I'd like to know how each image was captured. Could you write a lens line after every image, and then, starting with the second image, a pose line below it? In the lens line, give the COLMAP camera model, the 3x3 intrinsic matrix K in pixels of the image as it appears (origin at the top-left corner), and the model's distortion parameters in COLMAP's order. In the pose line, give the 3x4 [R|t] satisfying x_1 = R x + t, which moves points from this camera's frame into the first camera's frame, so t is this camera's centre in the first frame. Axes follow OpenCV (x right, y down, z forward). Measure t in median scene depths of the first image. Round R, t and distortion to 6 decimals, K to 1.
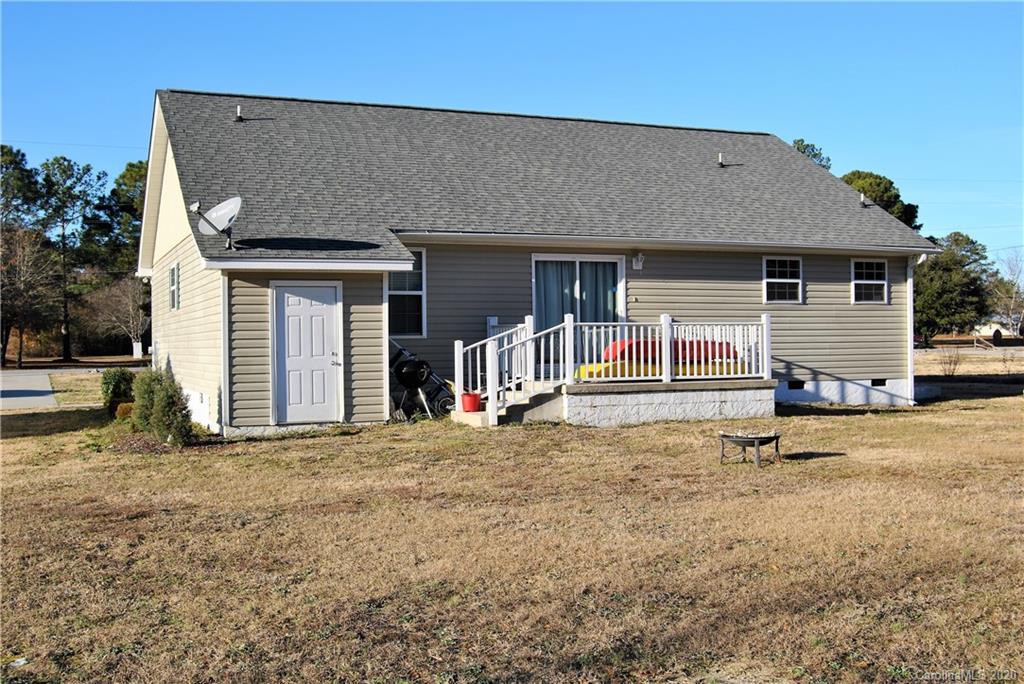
lens RADIAL K [[1145.3, 0, 513.4], [0, 1145.3, 344.8], [0, 0, 1]] dist [0.029150, 0.000000]
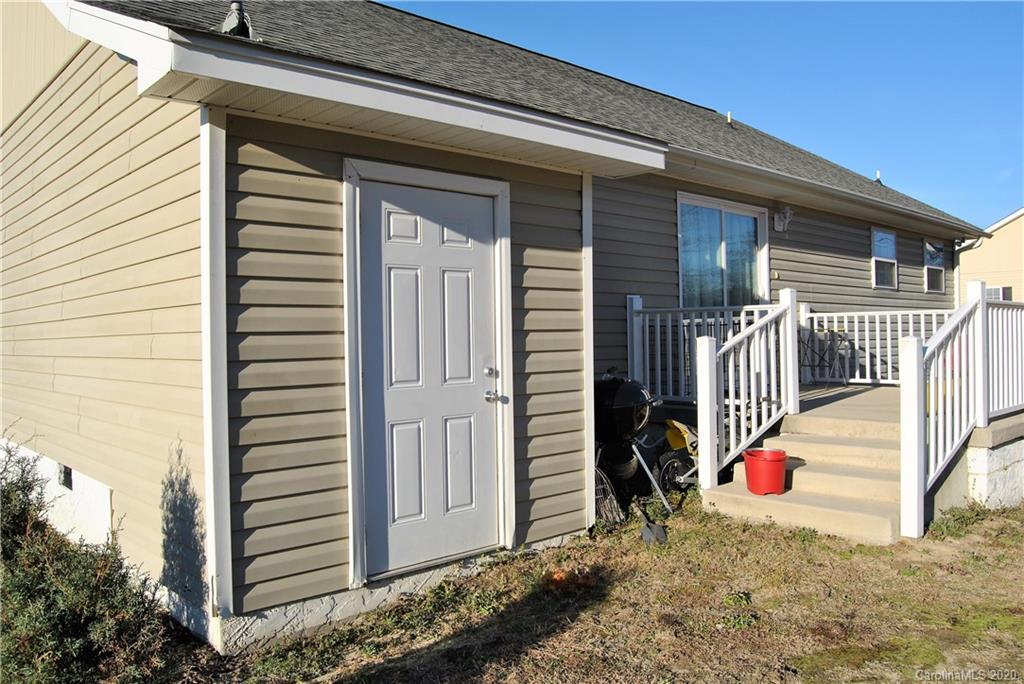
lens RADIAL K [[788.6, 0, 510.6], [0, 788.6, 342.2], [0, 0, 1]] dist [-0.053859, -0.002679]
pose [[0.937392, -0.004984, 0.348240, -0.241920], [0.004836, 0.999987, 0.001295, -0.002314], [-0.348243, 0.000470, 0.937404, 0.751743]]
